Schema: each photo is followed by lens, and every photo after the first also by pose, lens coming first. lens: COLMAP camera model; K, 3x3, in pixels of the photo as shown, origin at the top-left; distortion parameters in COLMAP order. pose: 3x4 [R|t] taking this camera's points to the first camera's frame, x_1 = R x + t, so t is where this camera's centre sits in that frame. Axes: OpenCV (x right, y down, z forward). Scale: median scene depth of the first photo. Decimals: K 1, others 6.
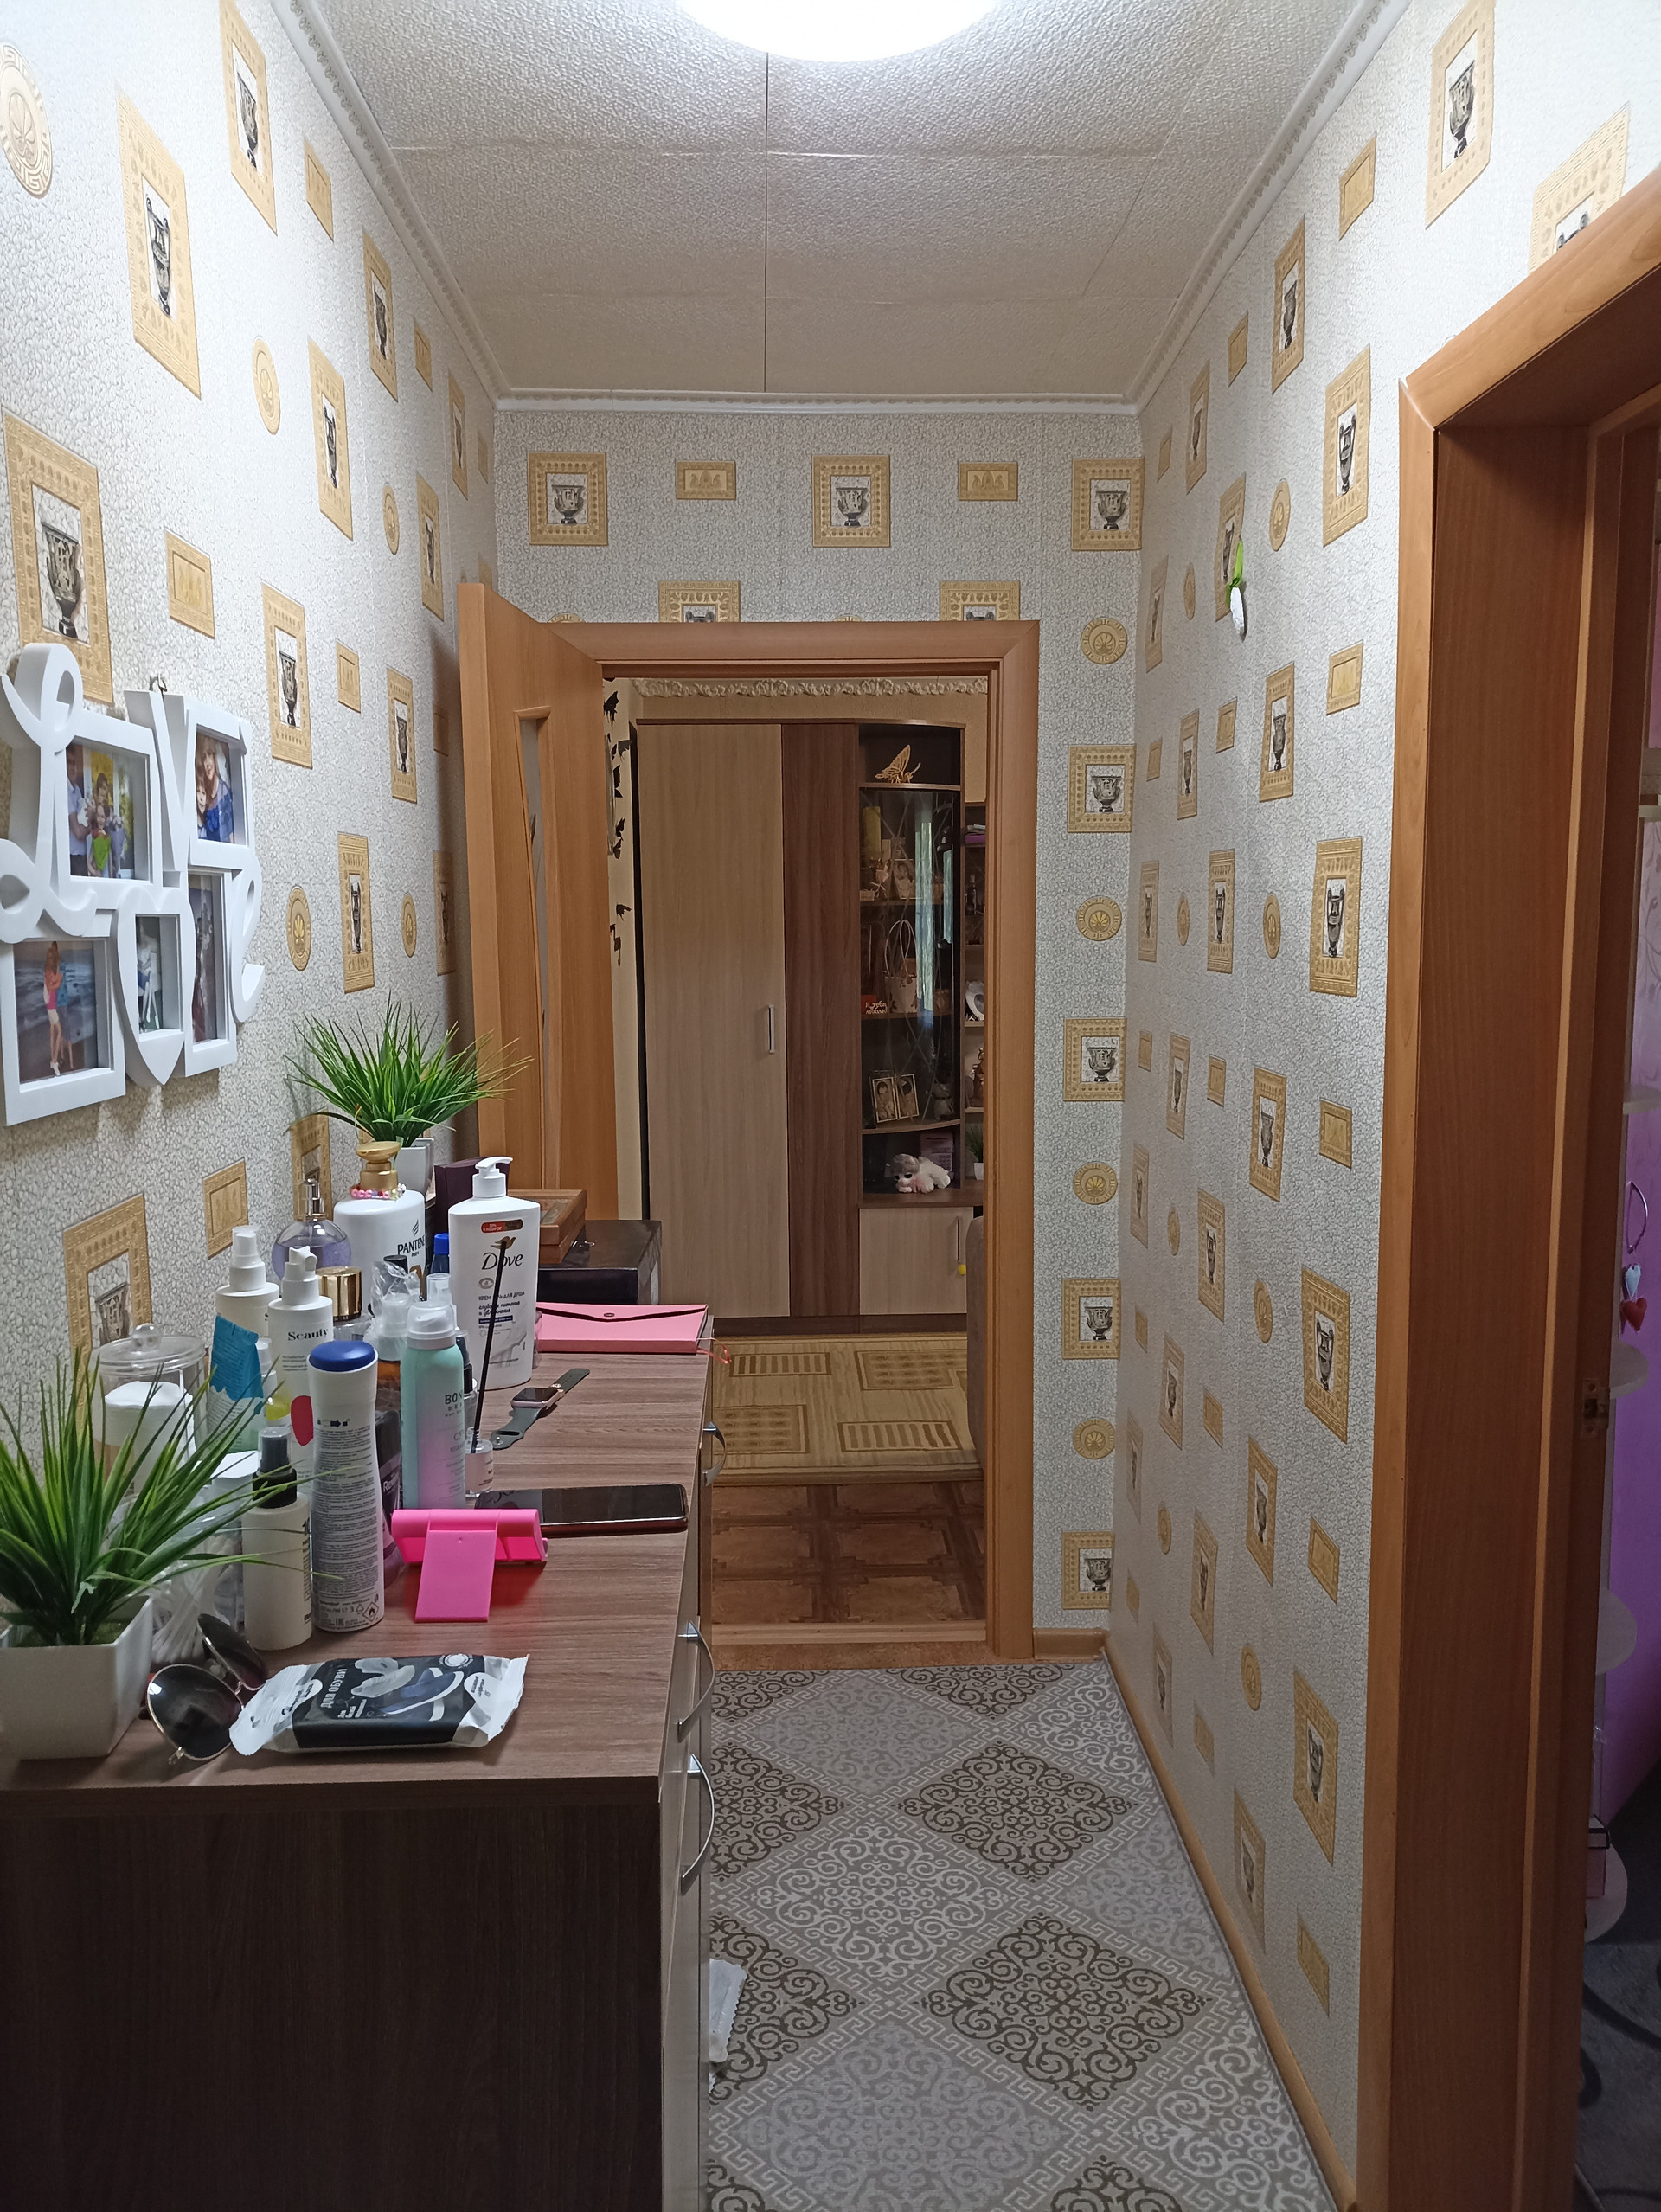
lens RADIAL K [[1636.0, 0, 831.0], [0, 1636.0, 1103.8], [0, 0, 1]] dist [0.026992, -0.017986]
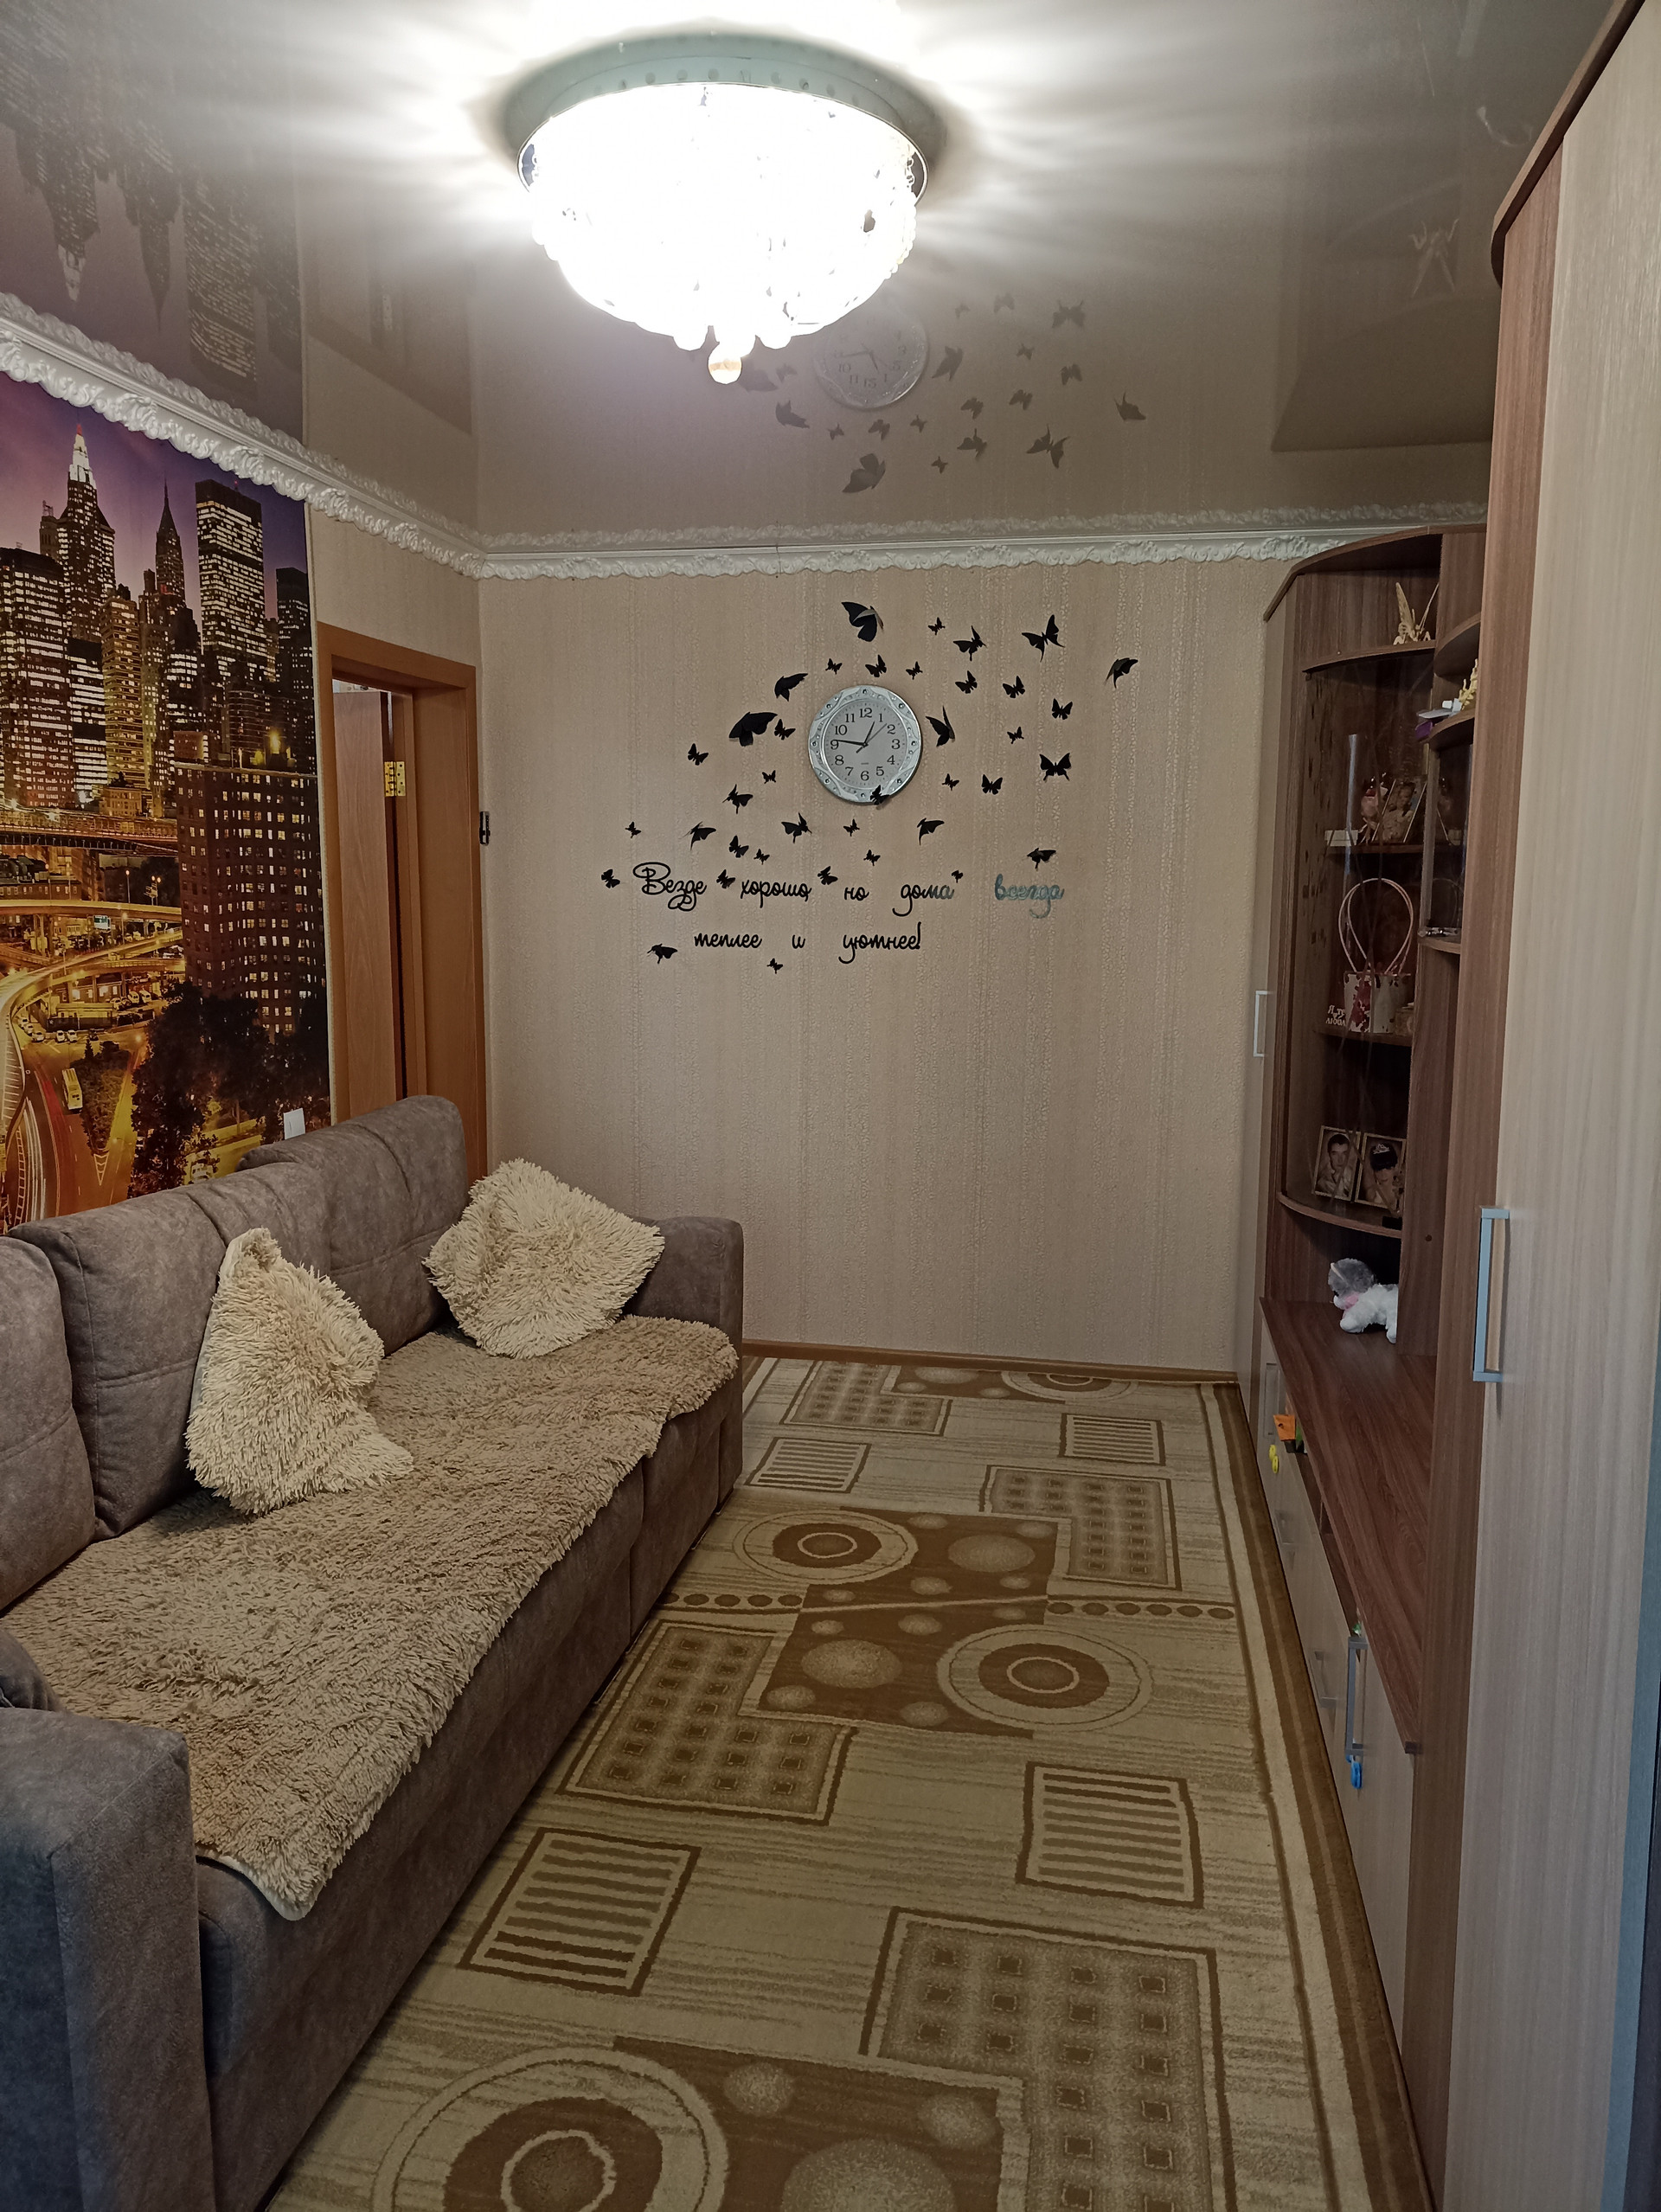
lens RADIAL K [[1636.0, 0, 831.0], [0, 1636.0, 1103.7], [0, 0, 1]] dist [0.026992, -0.017986]
pose [[-0.249097, 0.133438, -0.959242, 0.729623], [-0.124860, 0.977772, 0.168440, -0.114186], [0.960396, 0.161729, -0.226899, 1.008317]]
